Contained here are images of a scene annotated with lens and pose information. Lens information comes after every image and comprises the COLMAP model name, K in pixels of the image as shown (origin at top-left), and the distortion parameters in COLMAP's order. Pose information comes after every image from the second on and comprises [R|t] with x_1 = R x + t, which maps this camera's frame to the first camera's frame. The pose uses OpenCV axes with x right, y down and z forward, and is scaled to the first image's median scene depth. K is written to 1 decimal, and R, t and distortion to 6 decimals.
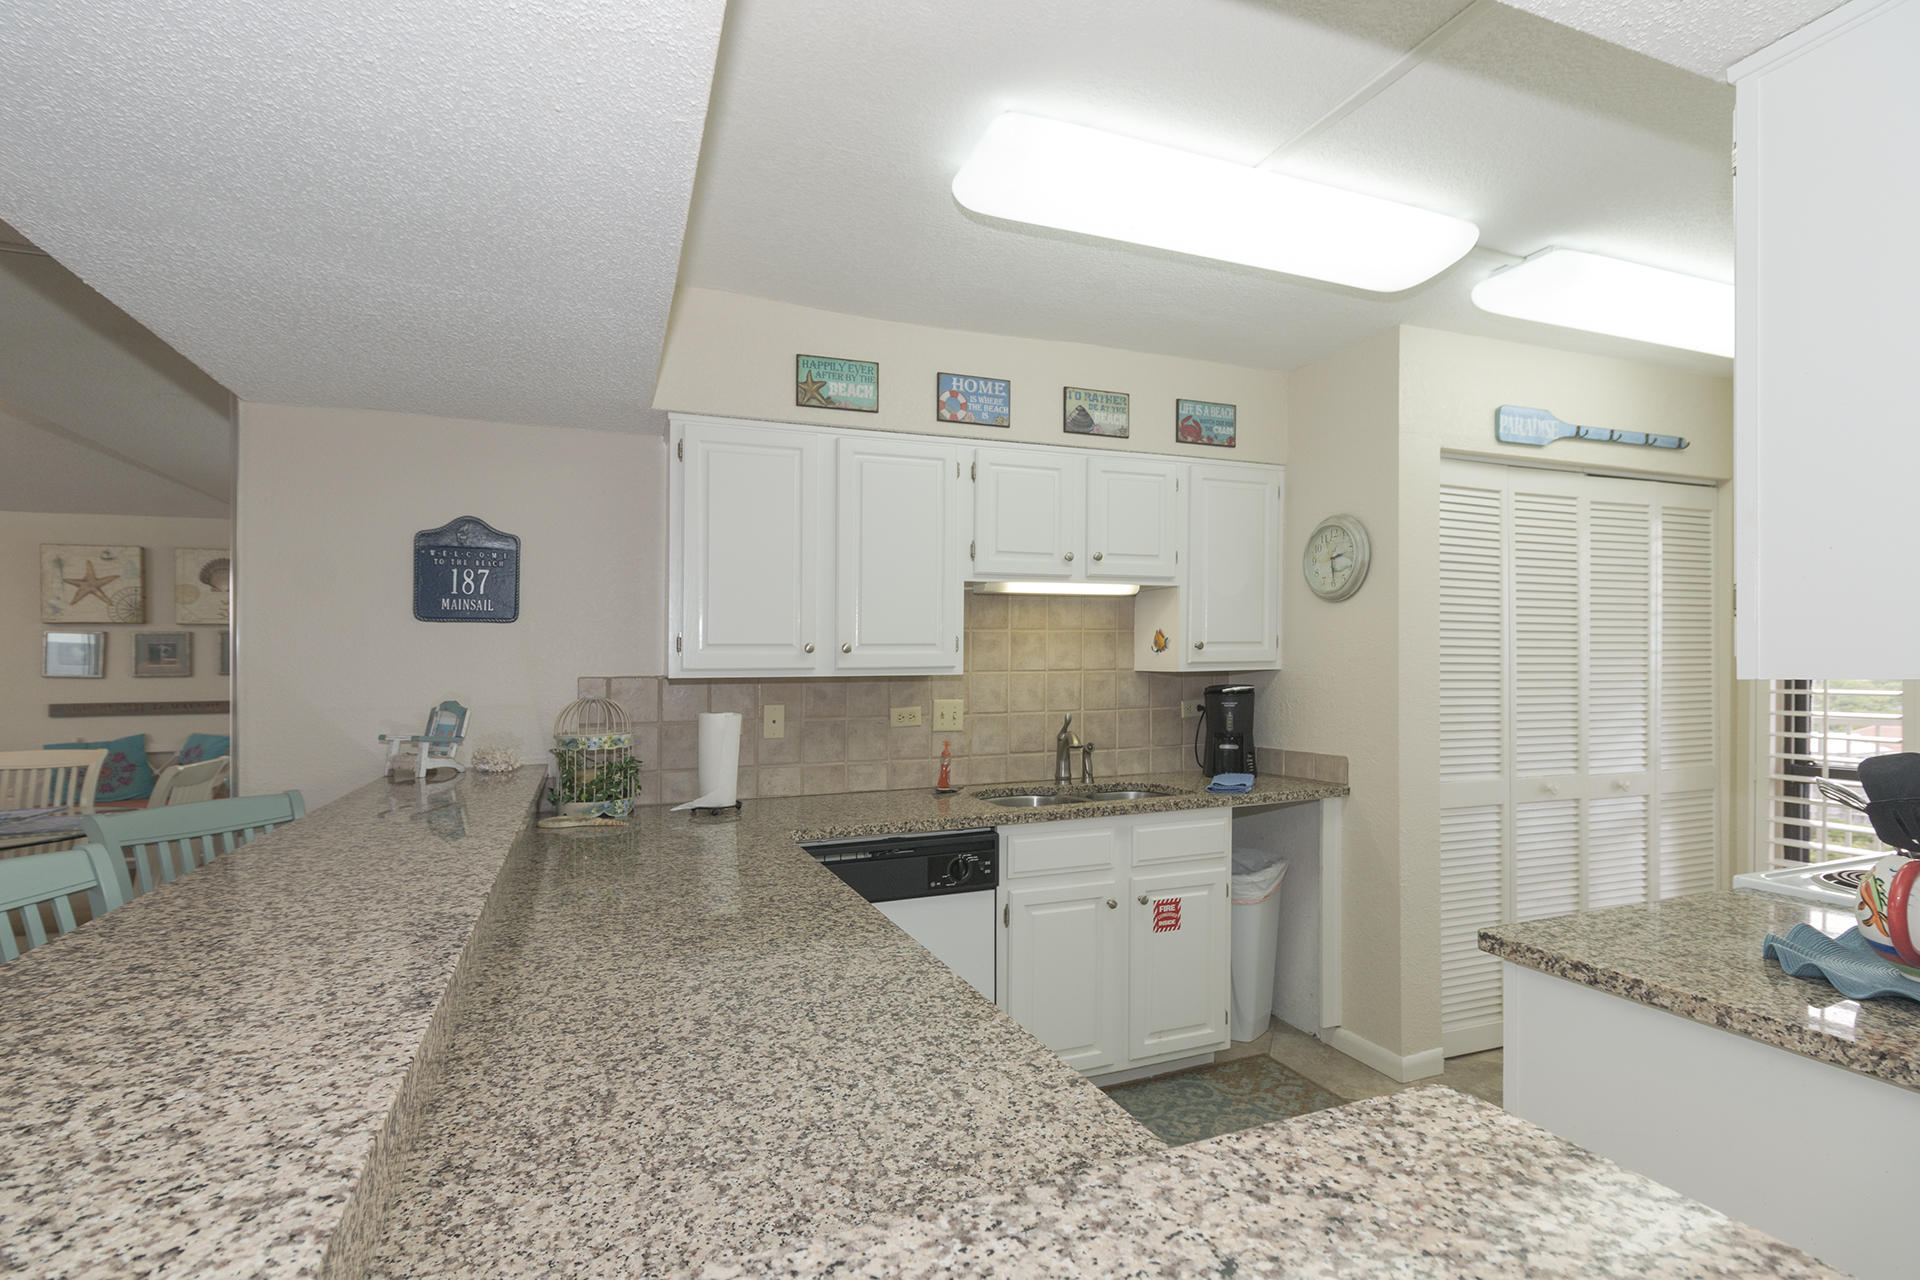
lens RADIAL K [[899.0, 0, 955.8], [0, 899.0, 663.8], [0, 0, 1]] dist [0.001388, 0.000461]
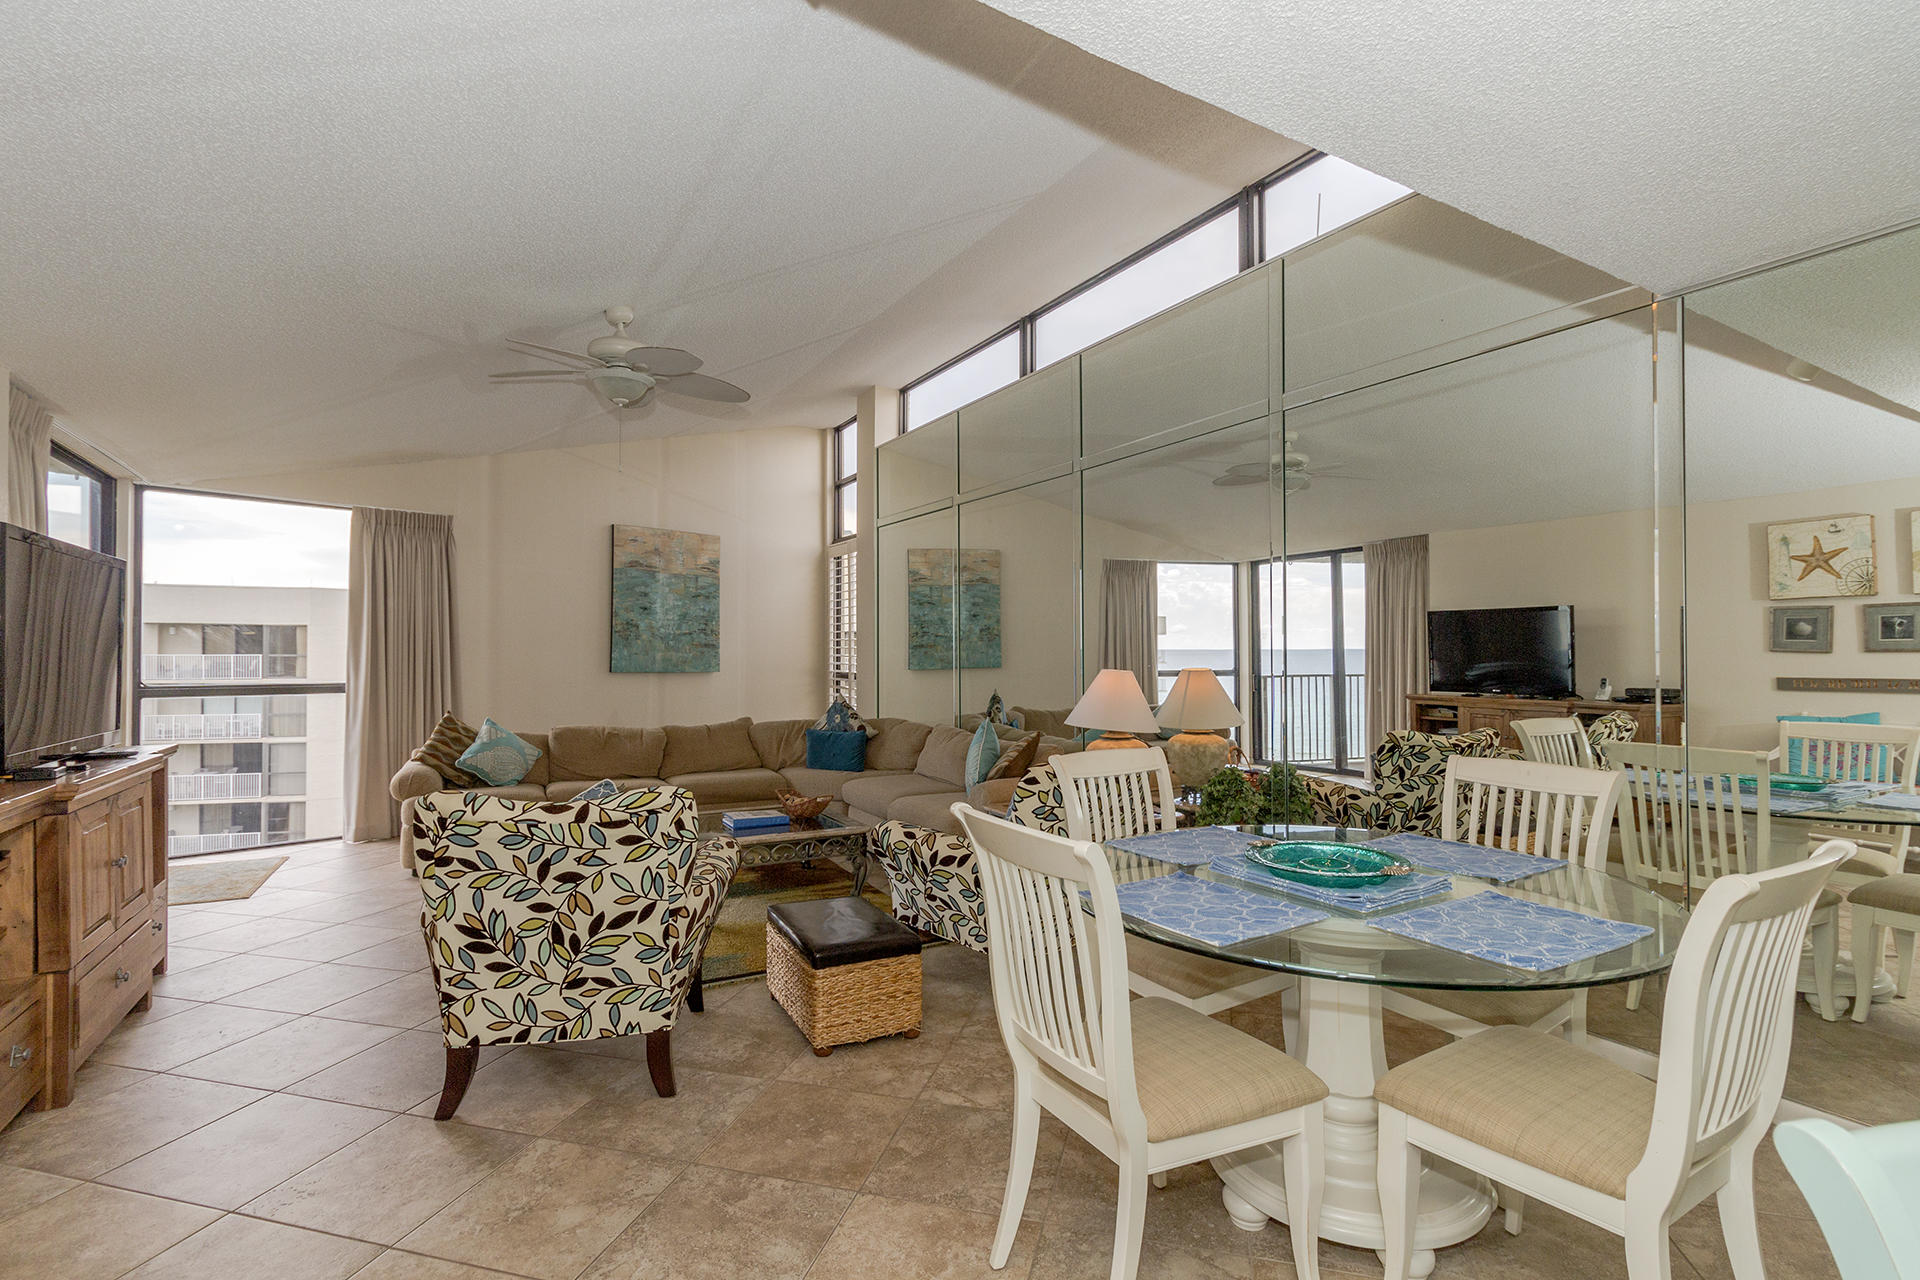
lens RADIAL K [[887.3, 0, 961.1], [0, 887.3, 648.6], [0, 0, 1]] dist [0.000279, 0.000496]
pose [[0.143827, 0.004822, -0.989591, -0.243556], [0.005525, 0.999969, 0.005676, 0.000863], [0.989587, -0.006284, 0.143795, -0.166625]]
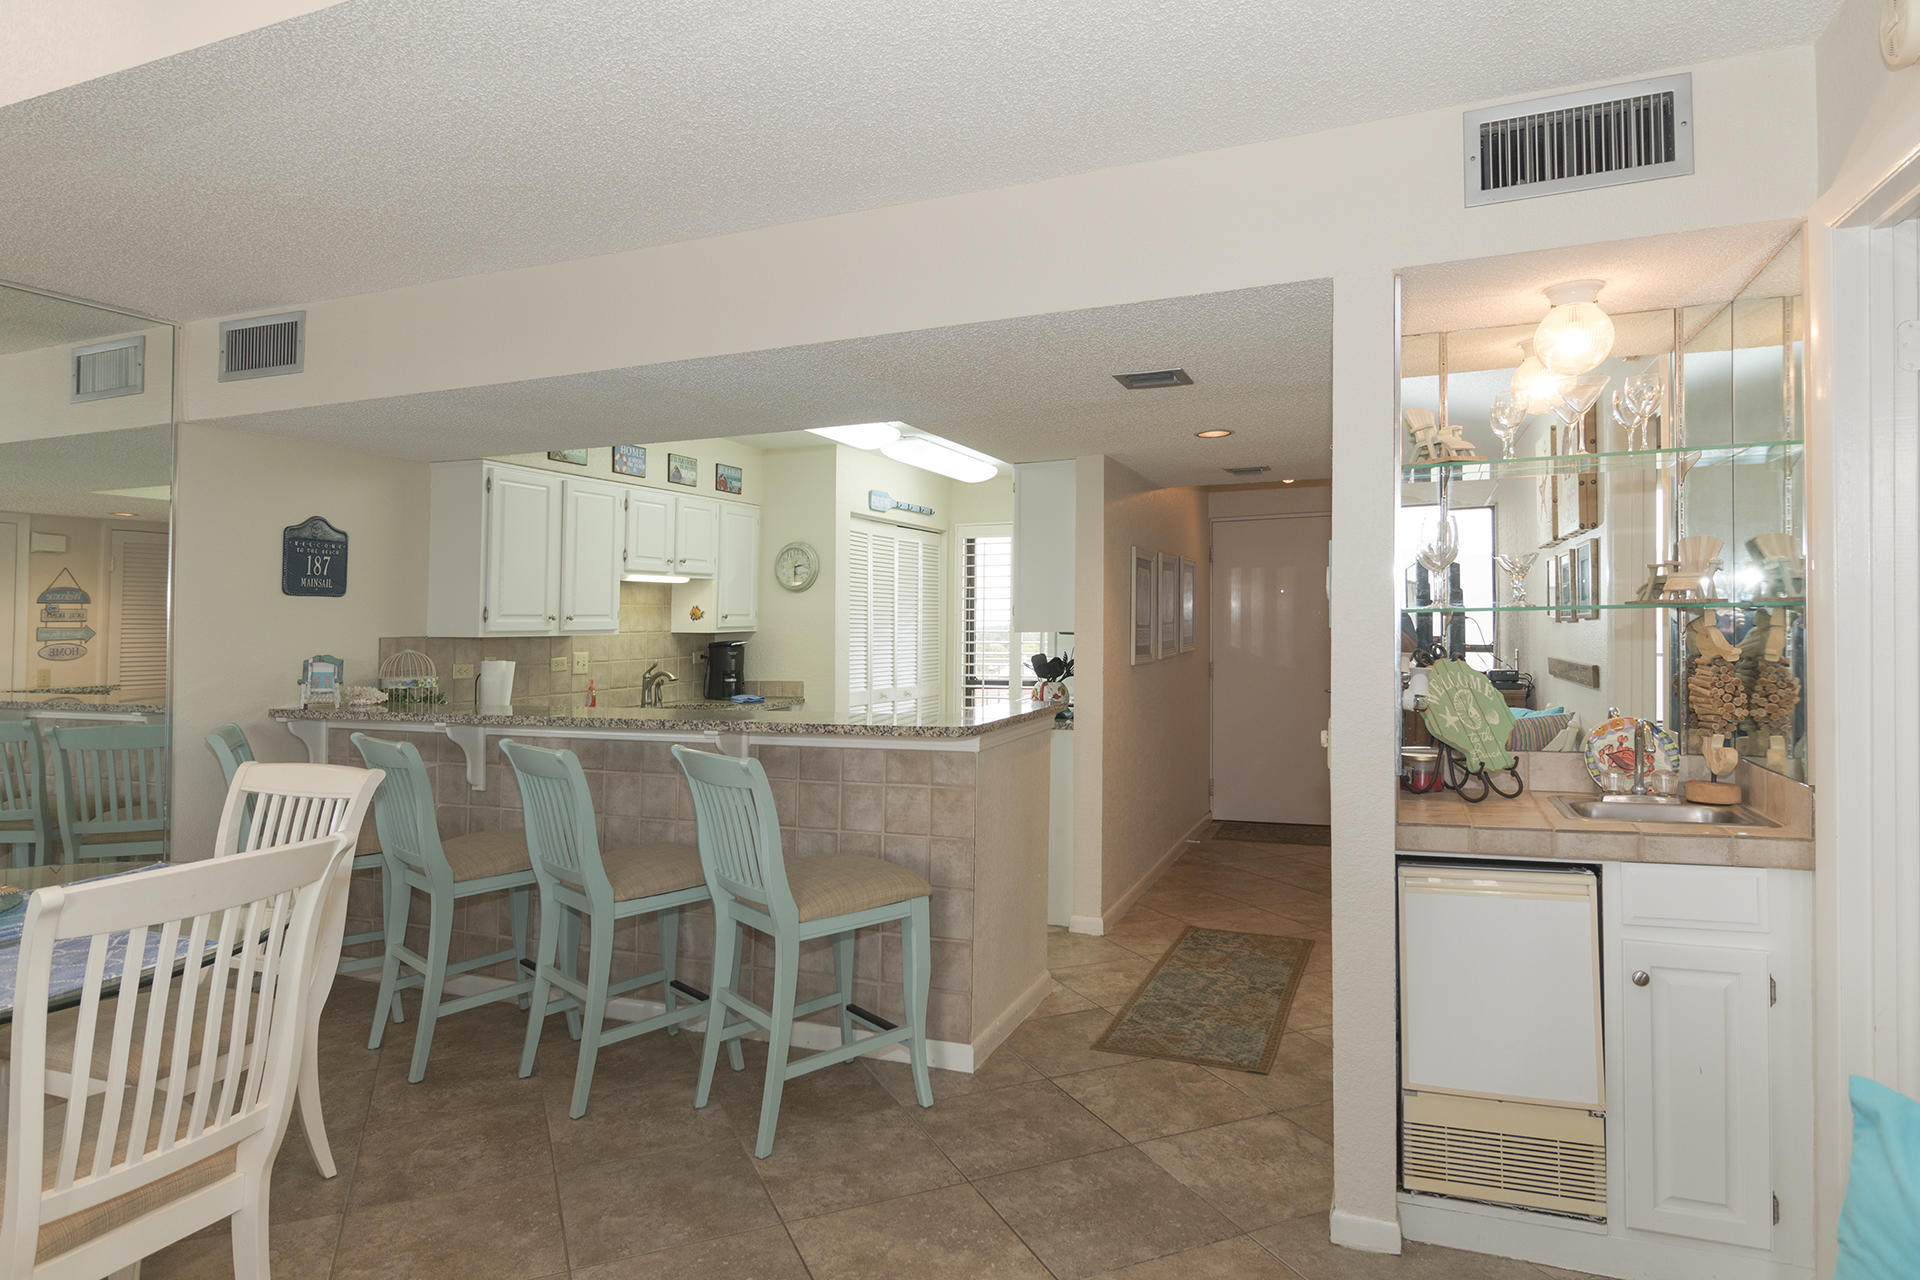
lens RADIAL K [[1124.7, 0, 958.4], [0, 1124.7, 596.9], [0, 0, 1]] dist [0.005240, 0.000692]
pose [[0.683236, 0.020920, 0.729897, -0.970160], [-0.001548, 0.999629, -0.027202, -0.001162], [-0.730196, 0.017456, 0.683015, -0.723989]]
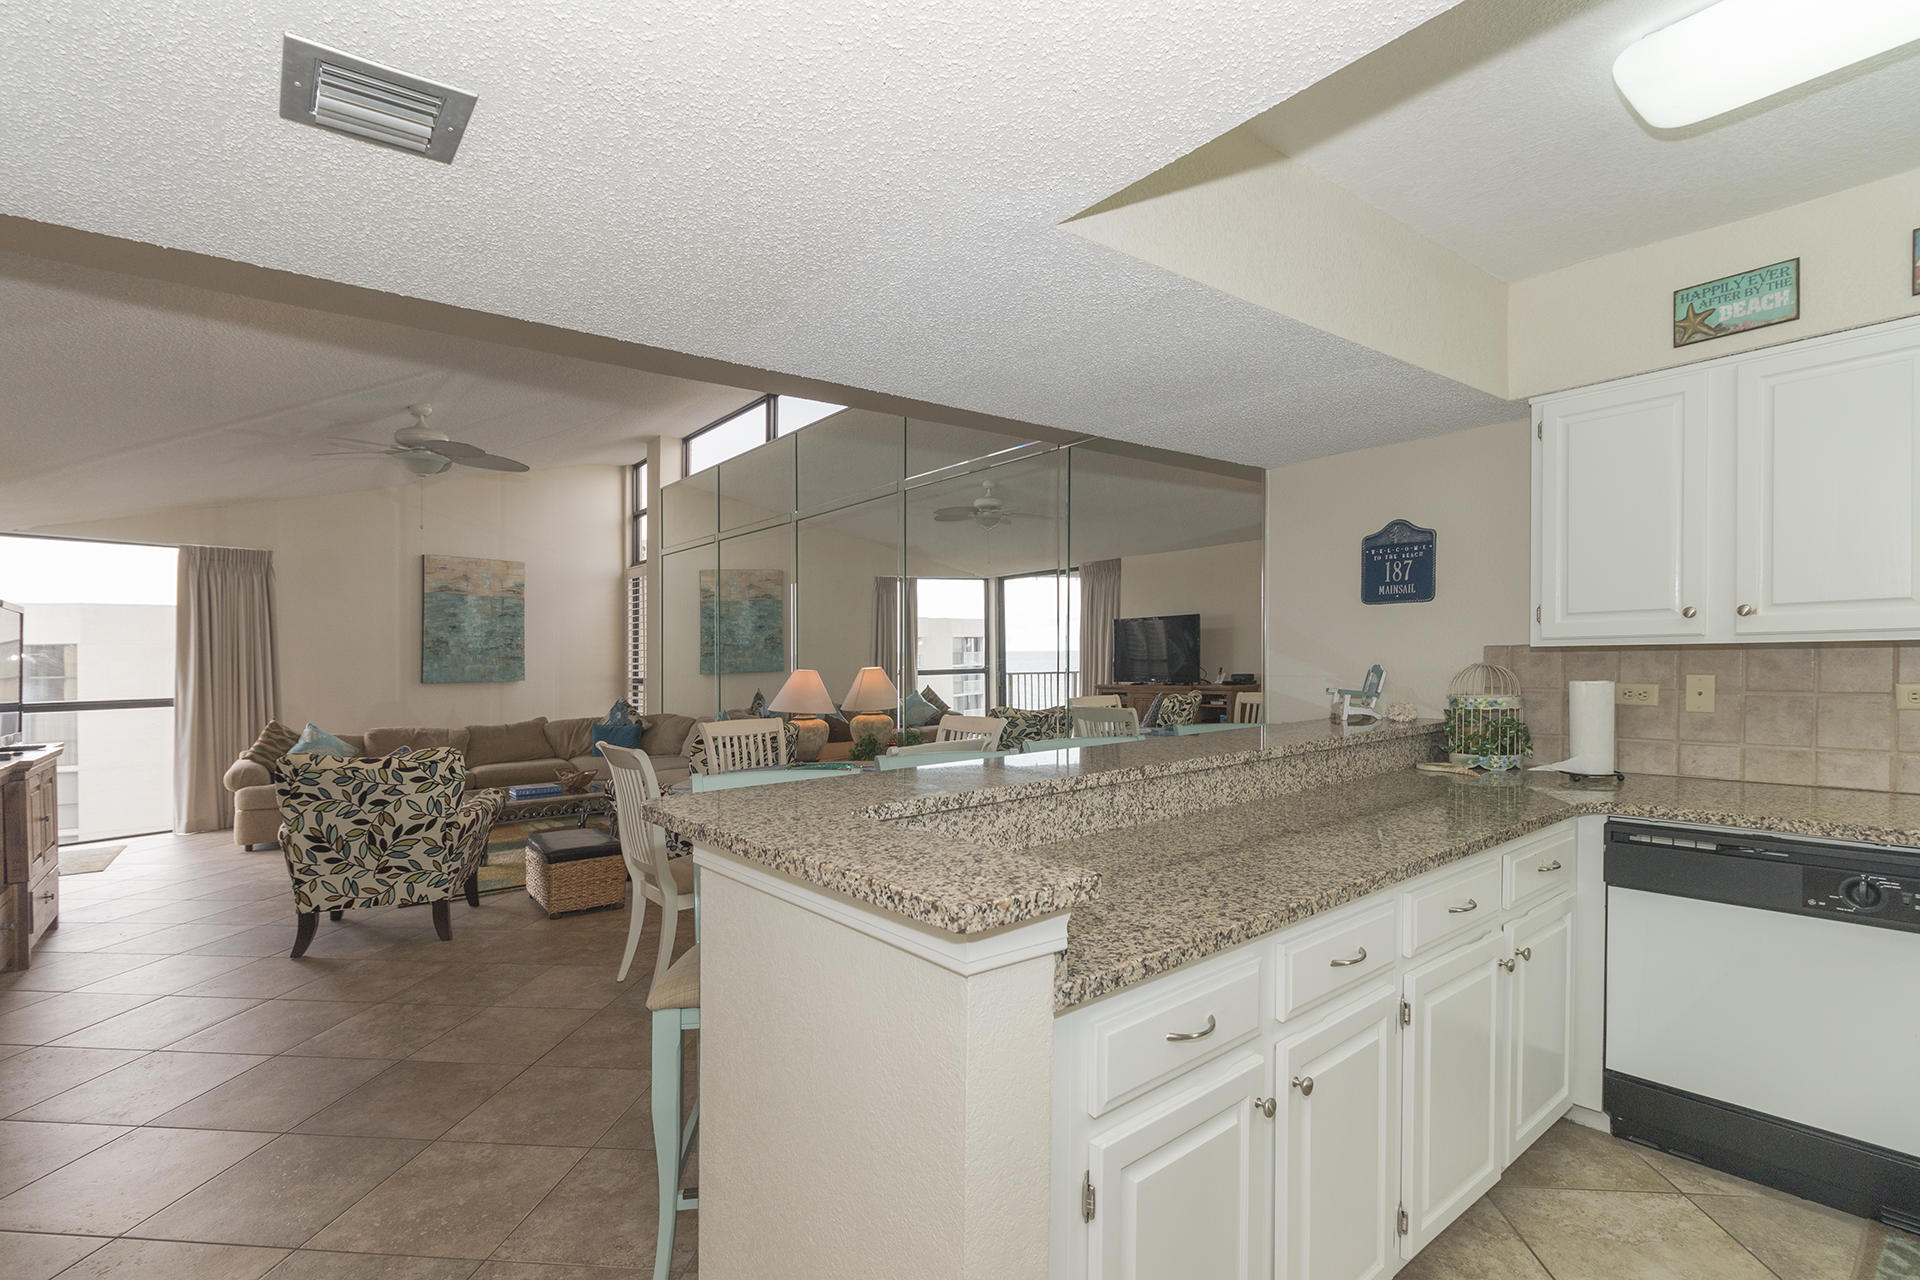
lens RADIAL K [[901.2, 0, 958.3], [0, 901.2, 630.3], [0, 0, 1]] dist [0.000768, 0.000173]
pose [[0.288631, -0.022304, -0.957181, 0.430817], [0.026508, 0.999532, -0.015298, -0.004286], [0.957074, -0.020957, 0.289087, 0.033161]]
